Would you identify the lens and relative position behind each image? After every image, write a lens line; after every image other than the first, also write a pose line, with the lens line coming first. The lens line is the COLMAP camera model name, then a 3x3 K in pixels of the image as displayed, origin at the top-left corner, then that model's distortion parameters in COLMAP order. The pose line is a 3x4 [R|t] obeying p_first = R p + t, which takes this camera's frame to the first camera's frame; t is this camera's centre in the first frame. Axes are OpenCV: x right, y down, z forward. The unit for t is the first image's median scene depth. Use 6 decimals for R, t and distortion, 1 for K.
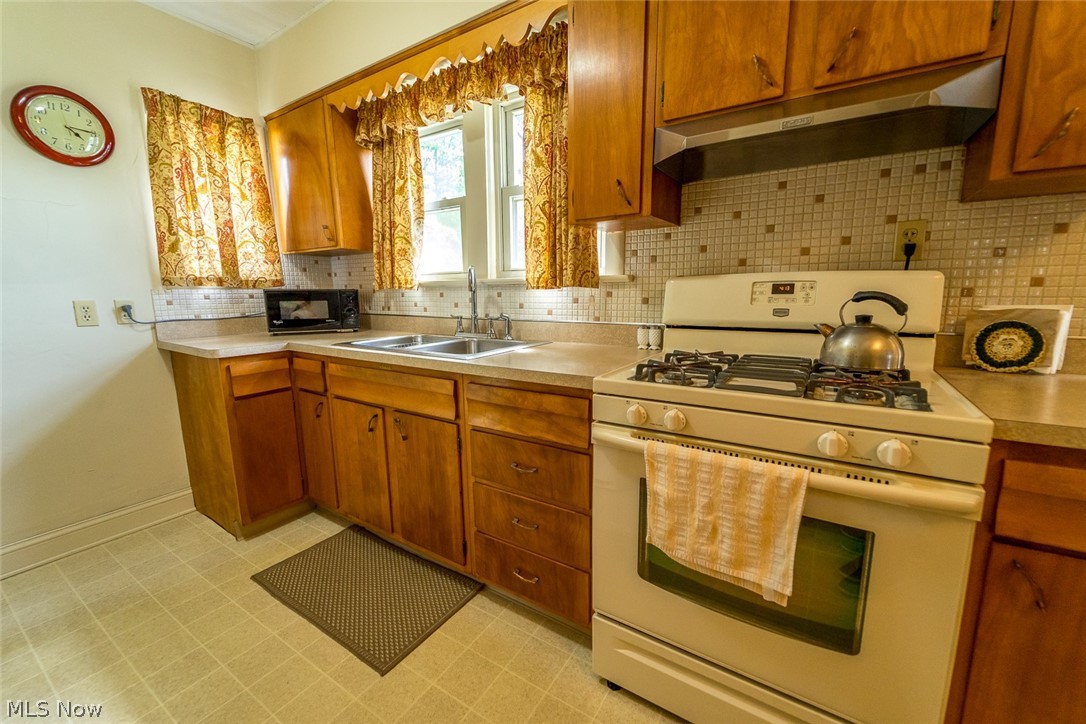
lens RADIAL K [[437.4, 0, 543.0], [0, 437.4, 362.0], [0, 0, 1]] dist [0.001247, -0.000447]
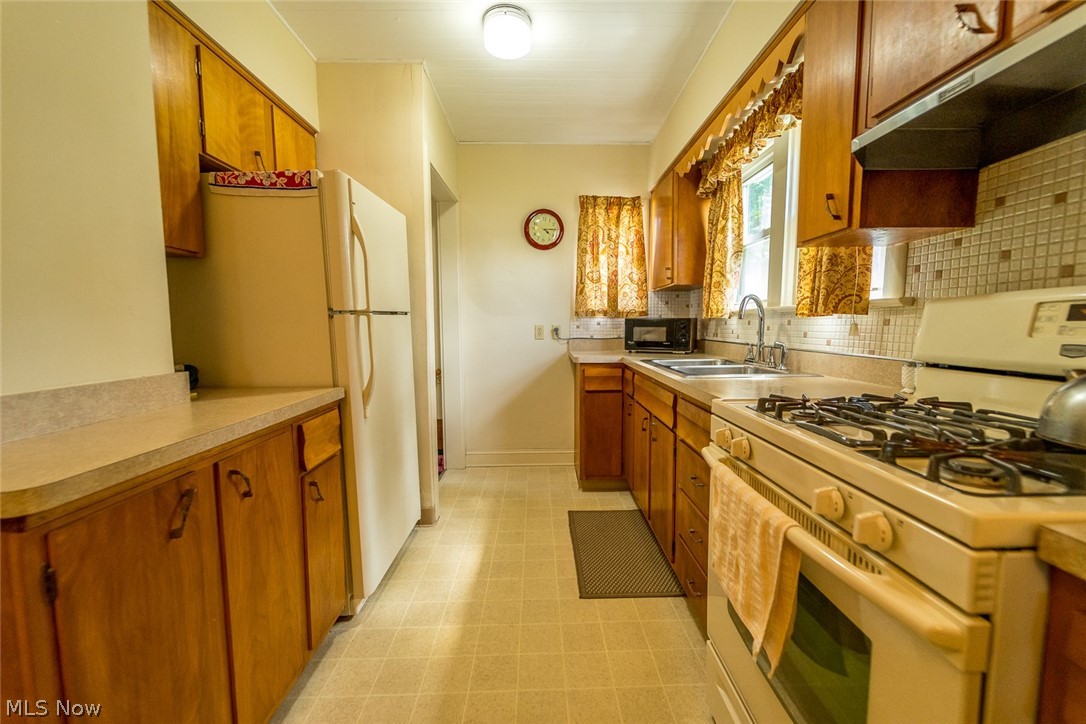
lens RADIAL K [[444.7, 0, 543.0], [0, 444.7, 362.0], [0, 0, 1]] dist [-0.012099, 0.000046]
pose [[0.548748, 0.077540, -0.832384, 0.413744], [-0.136182, 0.990681, 0.002508, 0.000847], [0.824821, 0.111980, 0.554194, 0.036401]]
